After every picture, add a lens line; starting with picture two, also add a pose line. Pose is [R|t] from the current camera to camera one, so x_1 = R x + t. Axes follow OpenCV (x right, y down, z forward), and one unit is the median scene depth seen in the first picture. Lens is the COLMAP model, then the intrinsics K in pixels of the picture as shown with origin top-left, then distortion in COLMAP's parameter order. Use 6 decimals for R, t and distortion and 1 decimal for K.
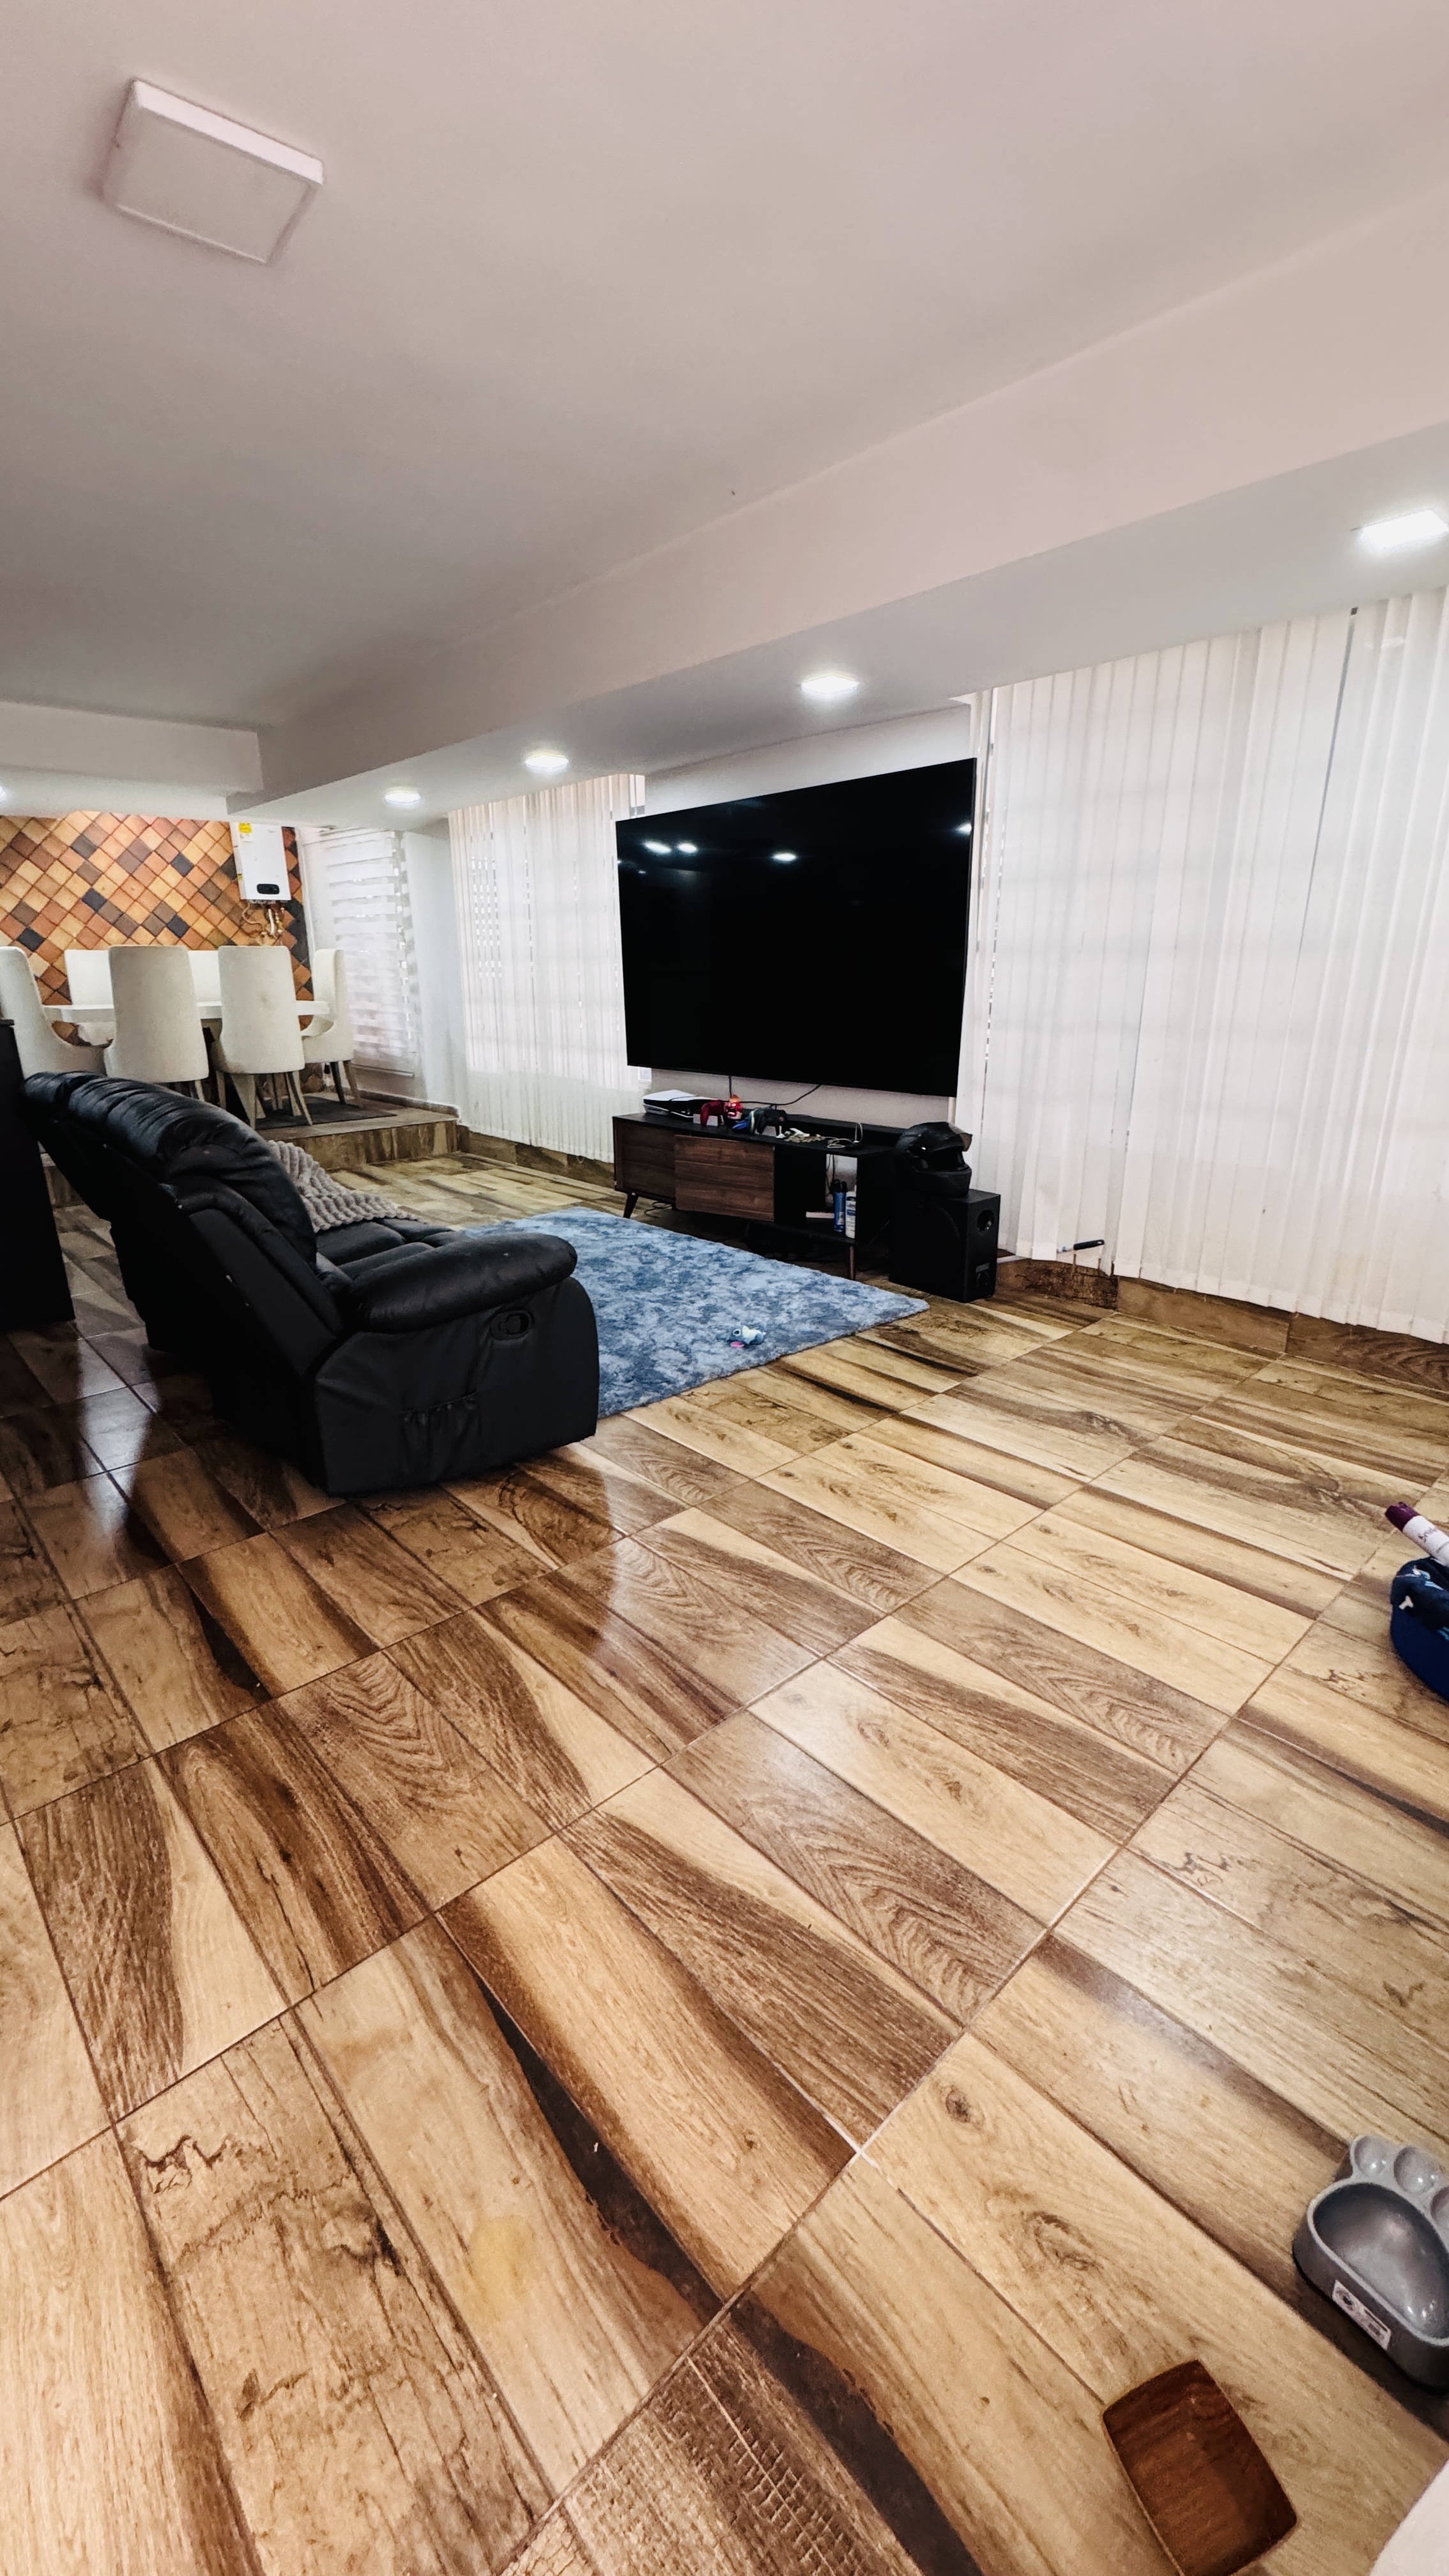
lens RADIAL K [[1026.4, 0, 734.2], [0, 1026.4, 1285.6], [0, 0, 1]] dist [-0.002642, 0.000306]
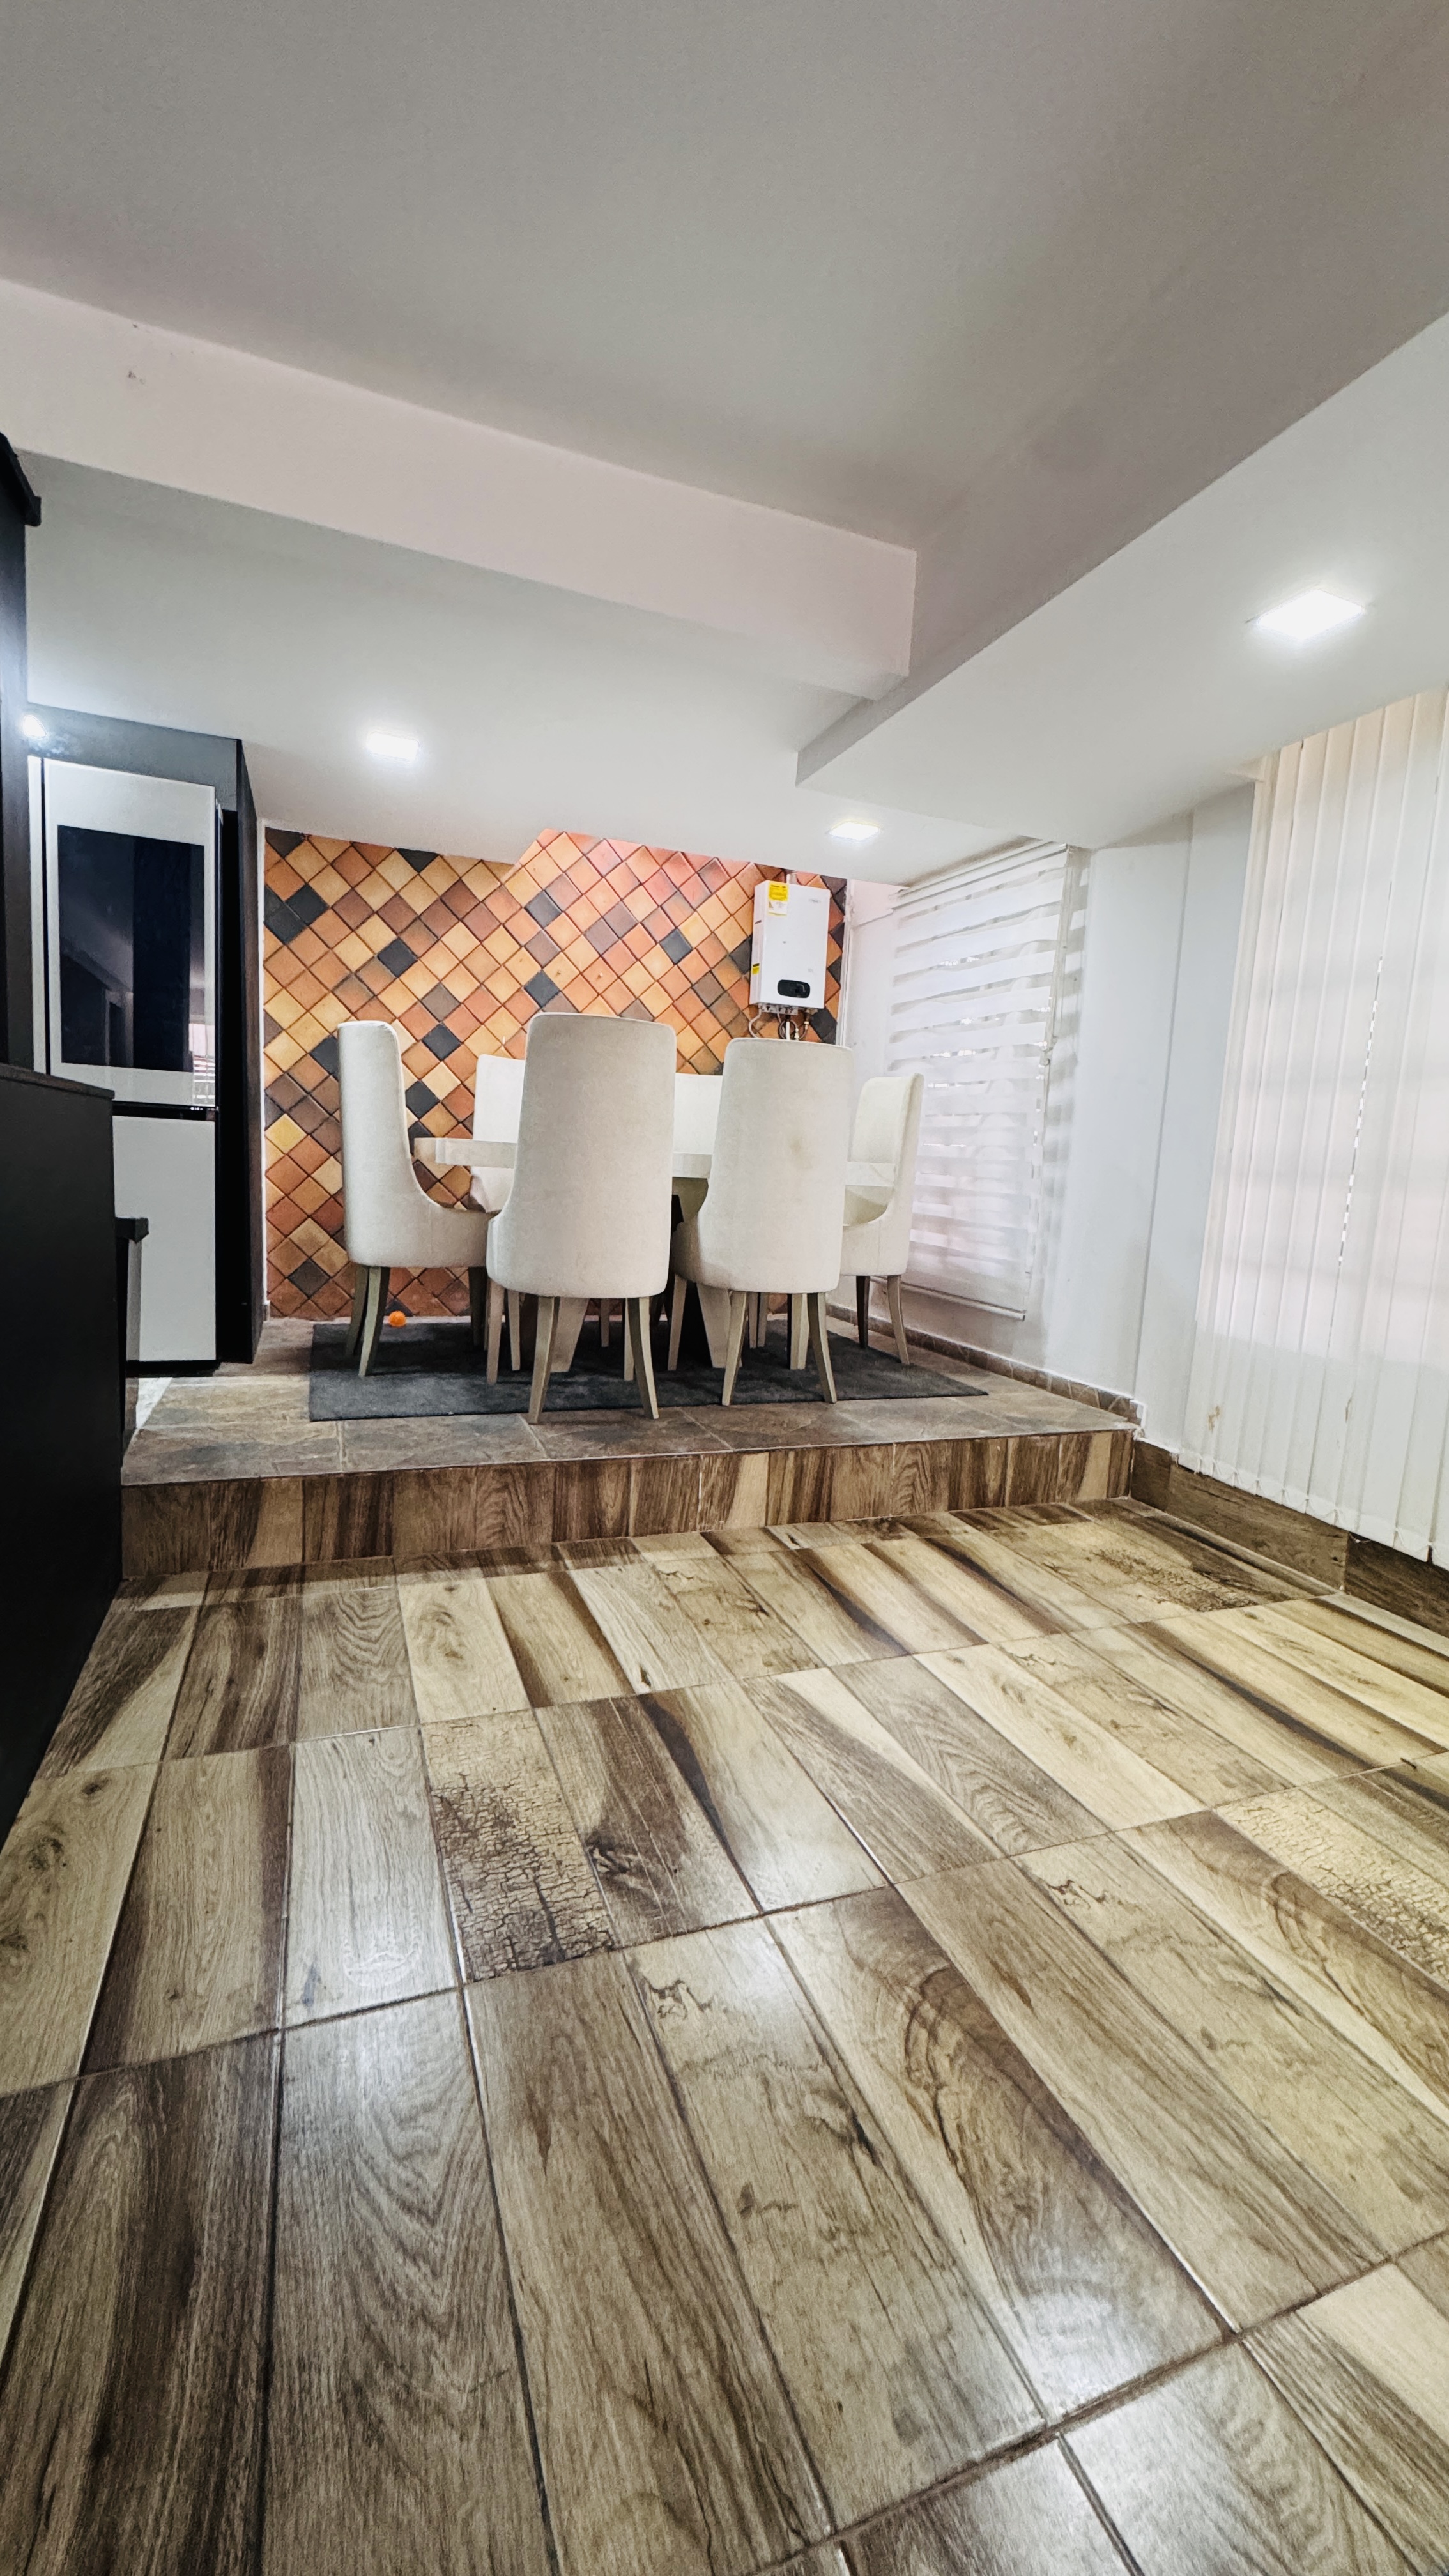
lens RADIAL K [[1026.4, 0, 734.2], [0, 1026.4, 1285.6], [0, 0, 1]] dist [-0.002642, 0.000306]
pose [[0.930882, 0.101146, -0.351037, -0.276653], [-0.165444, 0.973441, -0.158242, -0.119430], [0.325709, 0.205382, 0.922893, 0.497668]]
